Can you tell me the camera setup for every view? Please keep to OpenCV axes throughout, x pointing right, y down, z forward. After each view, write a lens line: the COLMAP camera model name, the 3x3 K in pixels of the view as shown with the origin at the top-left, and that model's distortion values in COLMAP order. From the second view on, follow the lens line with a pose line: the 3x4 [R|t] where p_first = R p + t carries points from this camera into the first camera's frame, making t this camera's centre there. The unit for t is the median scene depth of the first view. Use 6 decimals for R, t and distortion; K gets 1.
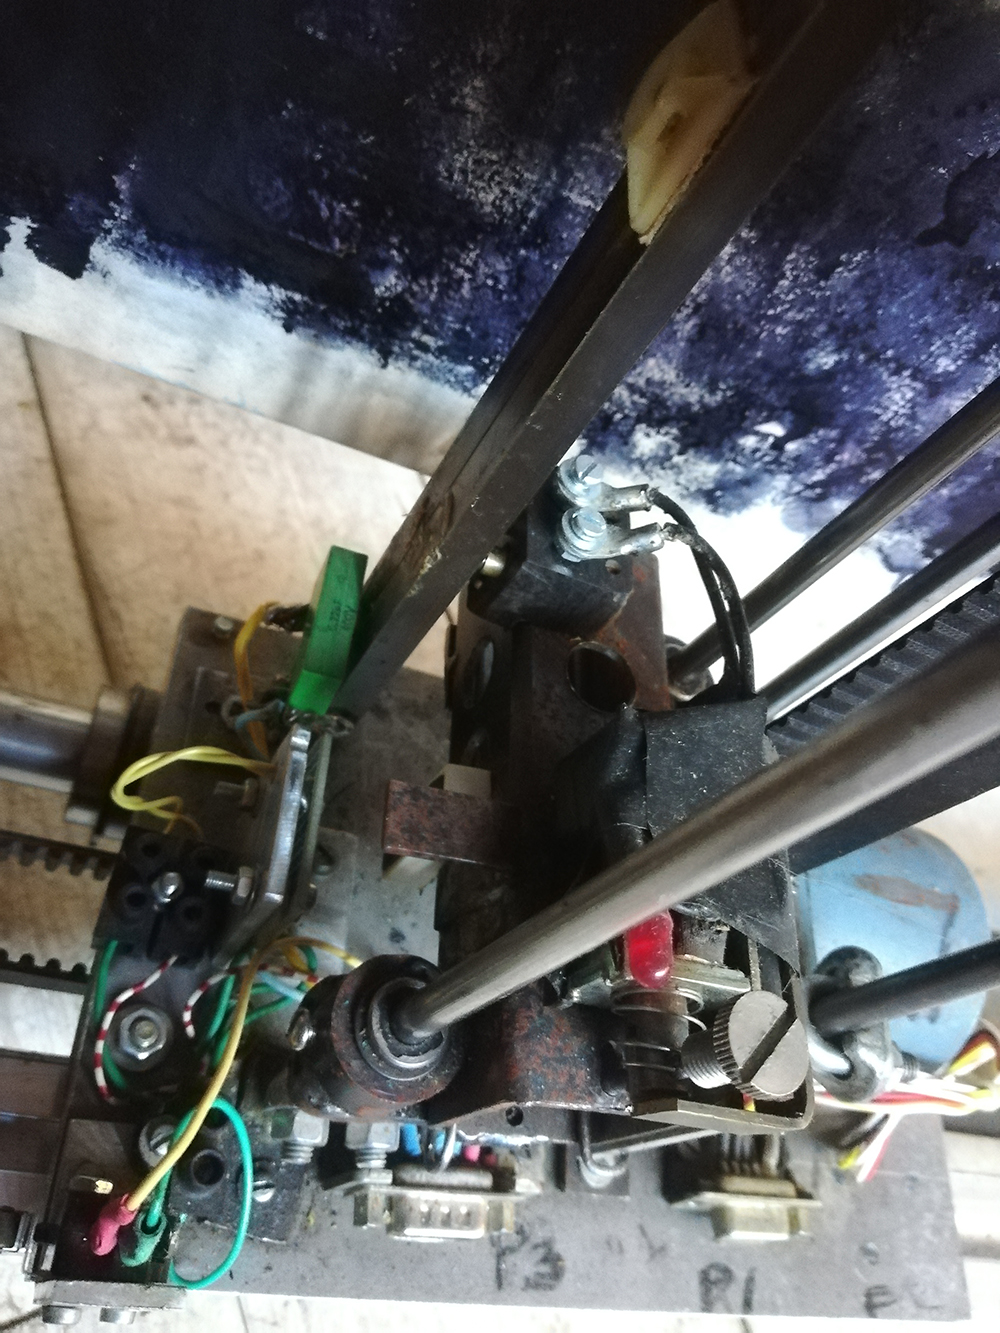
lens RADIAL K [[1008.9, 0, 482.7], [0, 1008.9, 669.9], [0, 0, 1]] dist [0.043318, -0.069577]
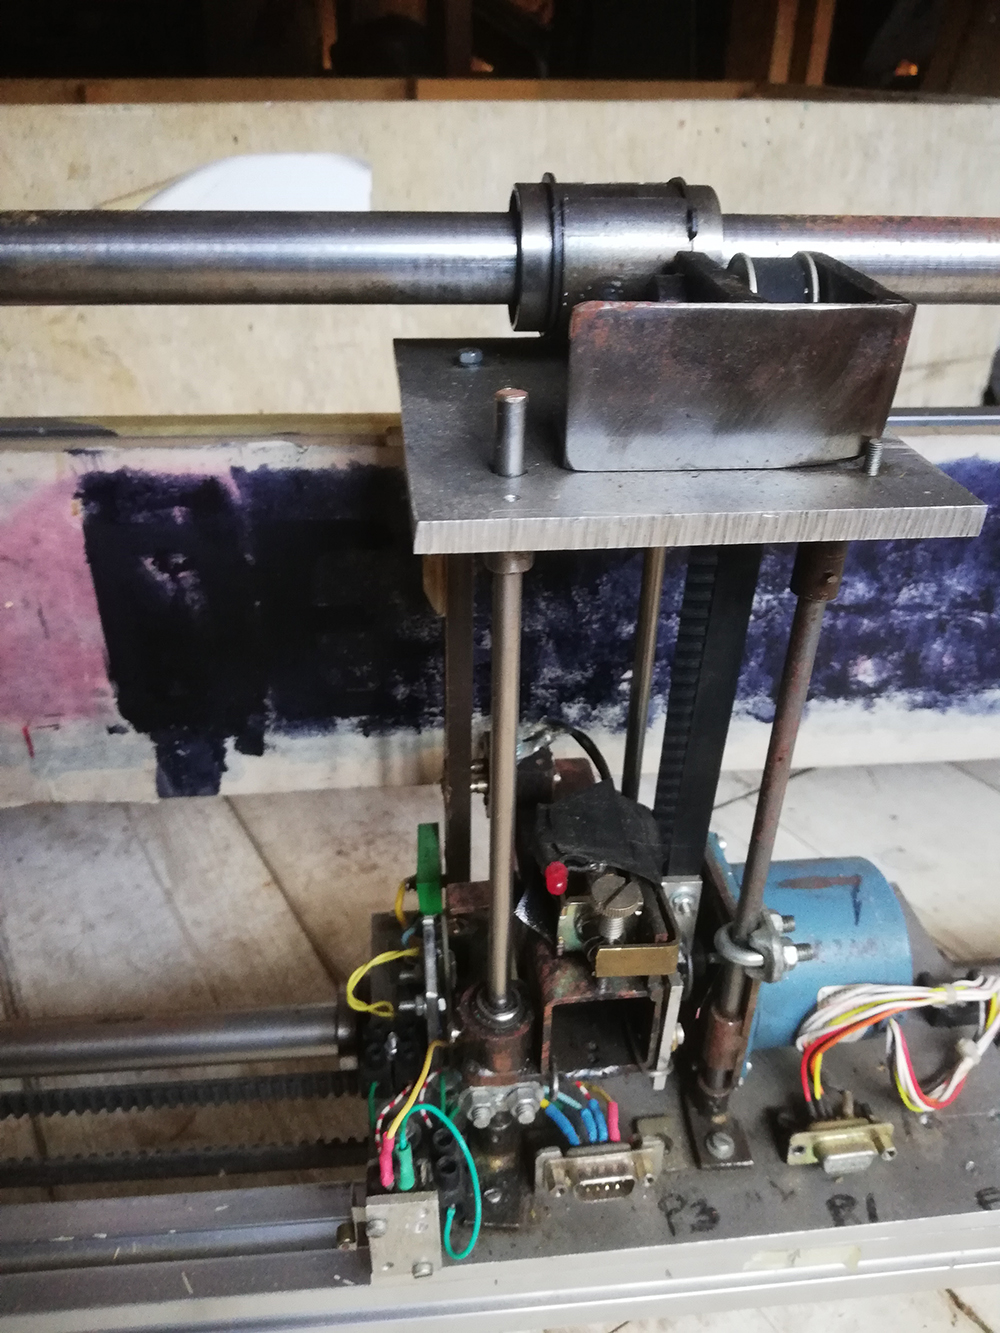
lens RADIAL K [[986.2, 0, 503.6], [0, 986.2, 694.1], [0, 0, 1]] dist [0.047371, -0.079974]
pose [[0.902469, -0.417593, -0.105671, 0.265153], [0.338108, 0.838716, -0.426894, 0.469918], [0.266896, 0.349530, 0.898107, -0.615816]]
